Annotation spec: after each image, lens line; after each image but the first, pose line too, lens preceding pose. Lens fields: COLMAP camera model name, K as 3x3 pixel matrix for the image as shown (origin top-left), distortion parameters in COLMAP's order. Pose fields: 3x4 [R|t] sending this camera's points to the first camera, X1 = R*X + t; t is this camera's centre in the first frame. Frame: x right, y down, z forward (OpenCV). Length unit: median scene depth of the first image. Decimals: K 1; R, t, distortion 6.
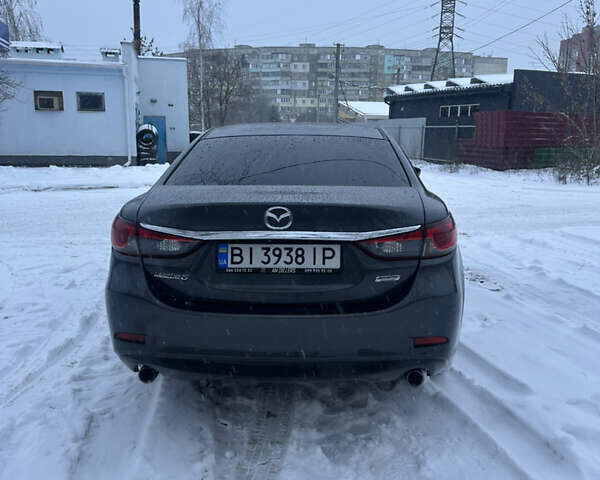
lens RADIAL K [[542.9, 0, 299.2], [0, 542.9, 241.2], [0, 0, 1]] dist [0.084225, -0.126670]
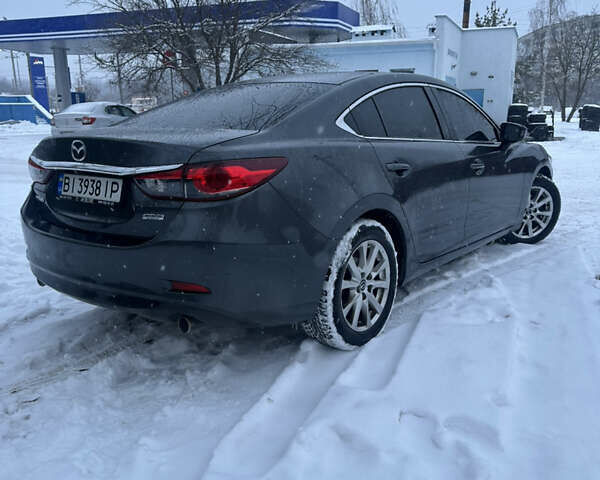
lens RADIAL K [[542.9, 0, 313.7], [0, 542.9, 242.4], [0, 0, 1]] dist [0.084225, -0.126670]
pose [[0.818752, 0.119415, -0.561592, 0.964655], [-0.096750, 0.992840, 0.070060, 0.016726], [0.565937, -0.003027, 0.824443, 0.346954]]
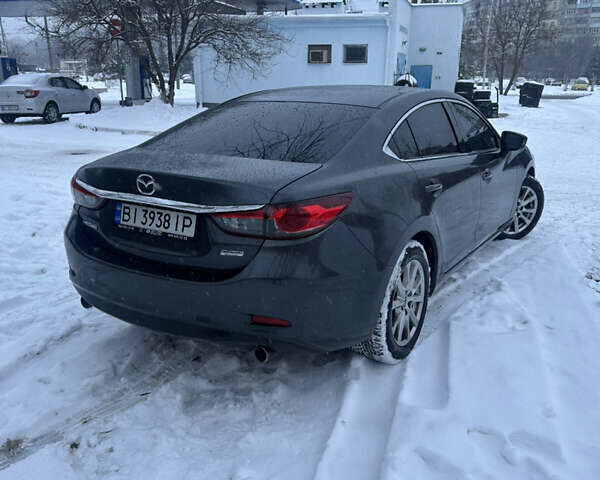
lens RADIAL K [[542.9, 0, 309.3], [0, 542.9, 239.4], [0, 0, 1]] dist [0.084225, -0.126670]
pose [[0.871894, 0.136646, -0.470243, 0.767469], [-0.095071, 0.989242, 0.111185, -0.085149], [0.480377, -0.052235, 0.875505, 0.175187]]
